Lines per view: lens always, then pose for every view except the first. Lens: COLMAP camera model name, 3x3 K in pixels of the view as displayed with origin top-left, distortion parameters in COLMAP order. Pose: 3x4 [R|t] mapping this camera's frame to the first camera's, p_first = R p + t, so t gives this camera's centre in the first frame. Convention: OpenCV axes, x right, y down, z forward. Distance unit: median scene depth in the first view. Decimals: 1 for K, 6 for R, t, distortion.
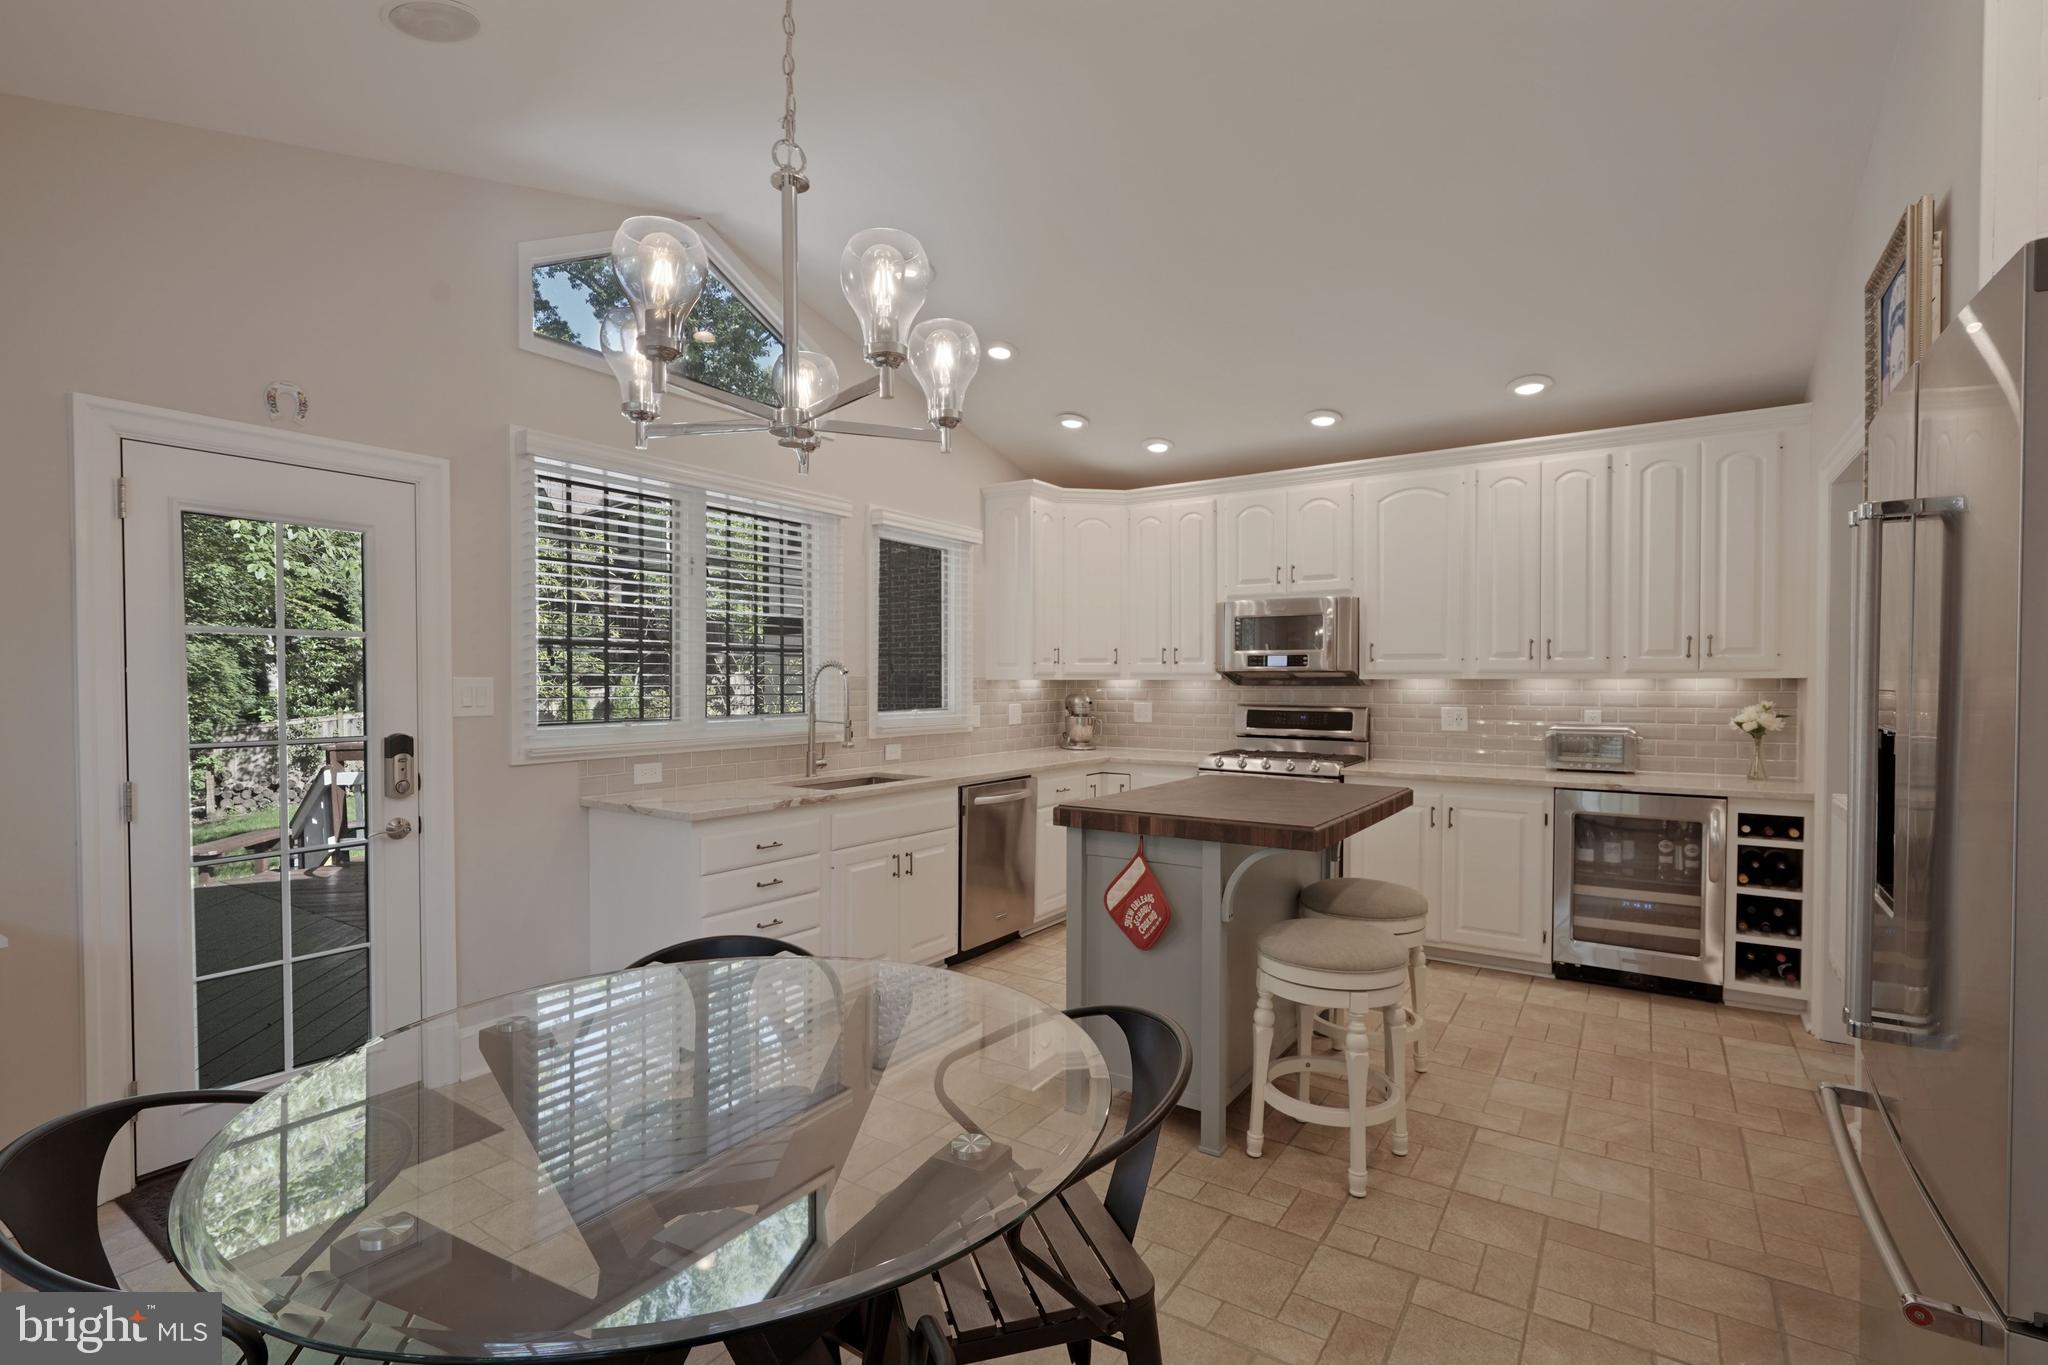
lens RADIAL K [[936.2, 0, 1022.7], [0, 936.2, 687.1], [0, 0, 1]] dist [-0.003481, 0.000230]
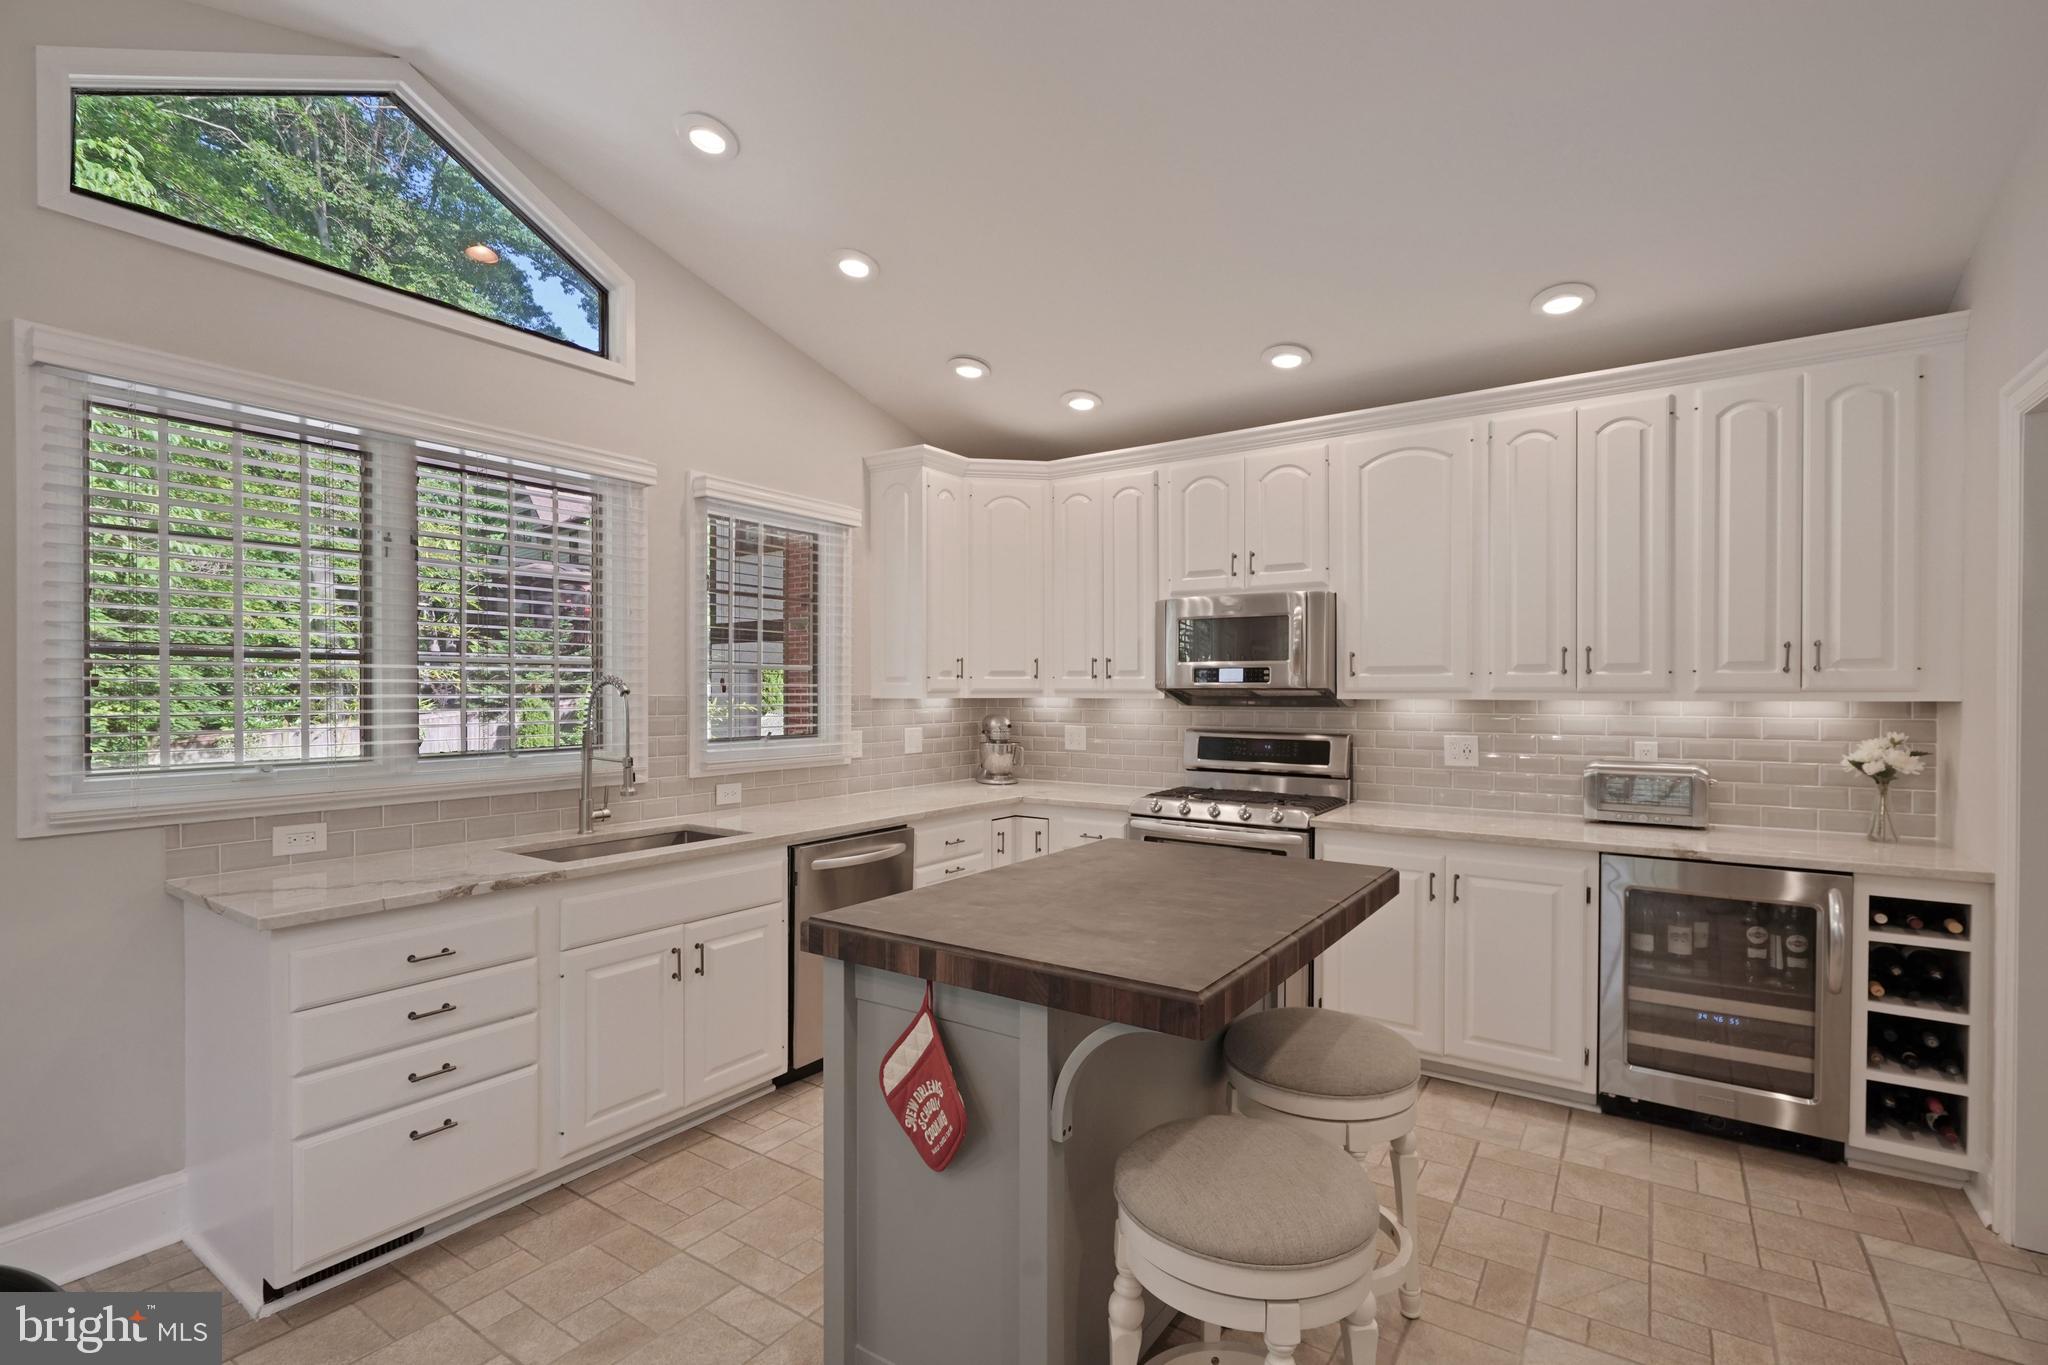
lens RADIAL K [[936.2, 0, 1022.9], [0, 936.2, 688.7], [0, 0, 1]] dist [-0.003481, 0.000230]
pose [[0.999978, 0.000246, -0.006693, 0.123493], [-0.000302, 0.999964, -0.008431, -0.012165], [0.006690, 0.008432, 0.999942, 0.265499]]
